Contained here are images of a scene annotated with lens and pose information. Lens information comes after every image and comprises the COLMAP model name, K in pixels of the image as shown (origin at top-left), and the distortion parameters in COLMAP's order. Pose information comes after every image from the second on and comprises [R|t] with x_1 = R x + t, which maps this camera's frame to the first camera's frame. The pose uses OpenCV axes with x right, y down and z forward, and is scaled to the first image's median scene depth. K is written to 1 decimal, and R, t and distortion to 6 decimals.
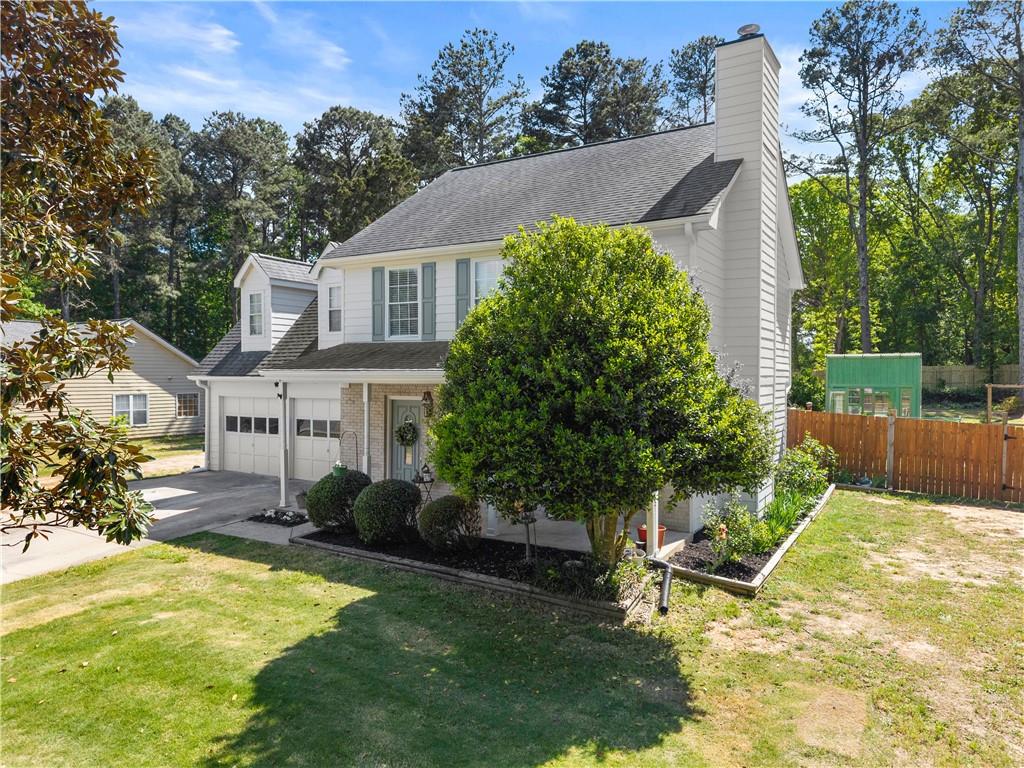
lens RADIAL K [[684.1, 0, 512.0], [0, 684.1, 384.0], [0, 0, 1]] dist [0.004719, -0.002615]
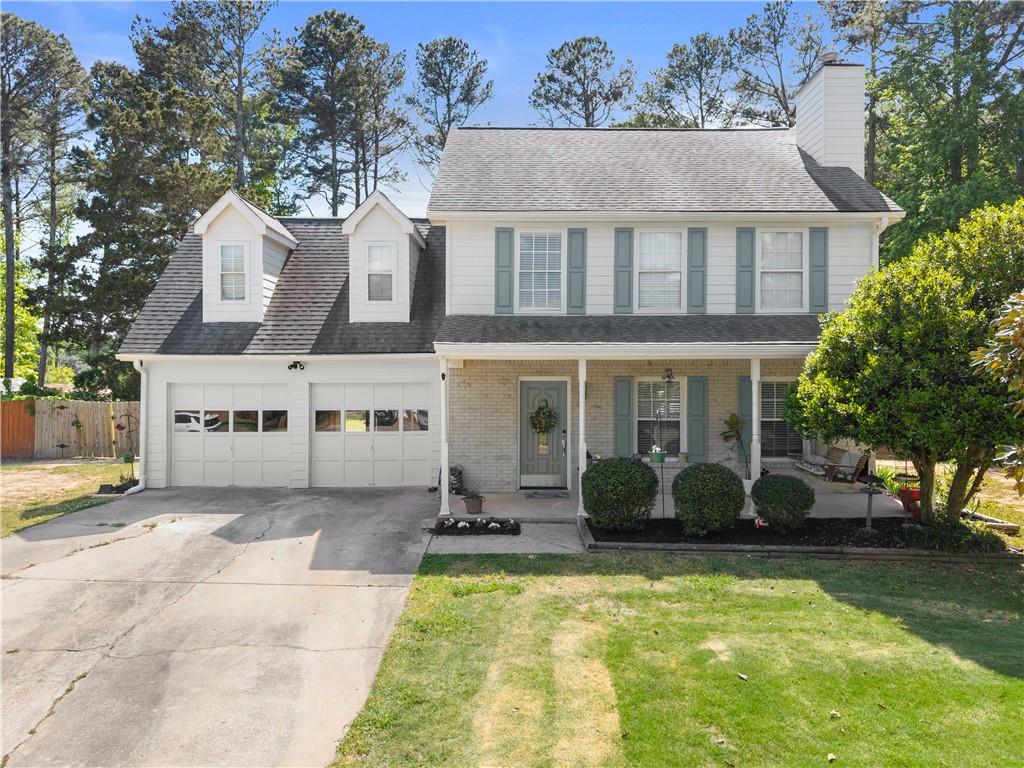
lens RADIAL K [[692.6, 0, 508.5], [0, 692.6, 364.9], [0, 0, 1]] dist [0.004814, -0.001455]
pose [[0.857058, 0.002996, 0.515211, -0.639709], [0.007286, 0.999813, -0.017933, 0.018115], [-0.515168, 0.019124, 0.856876, 0.253068]]
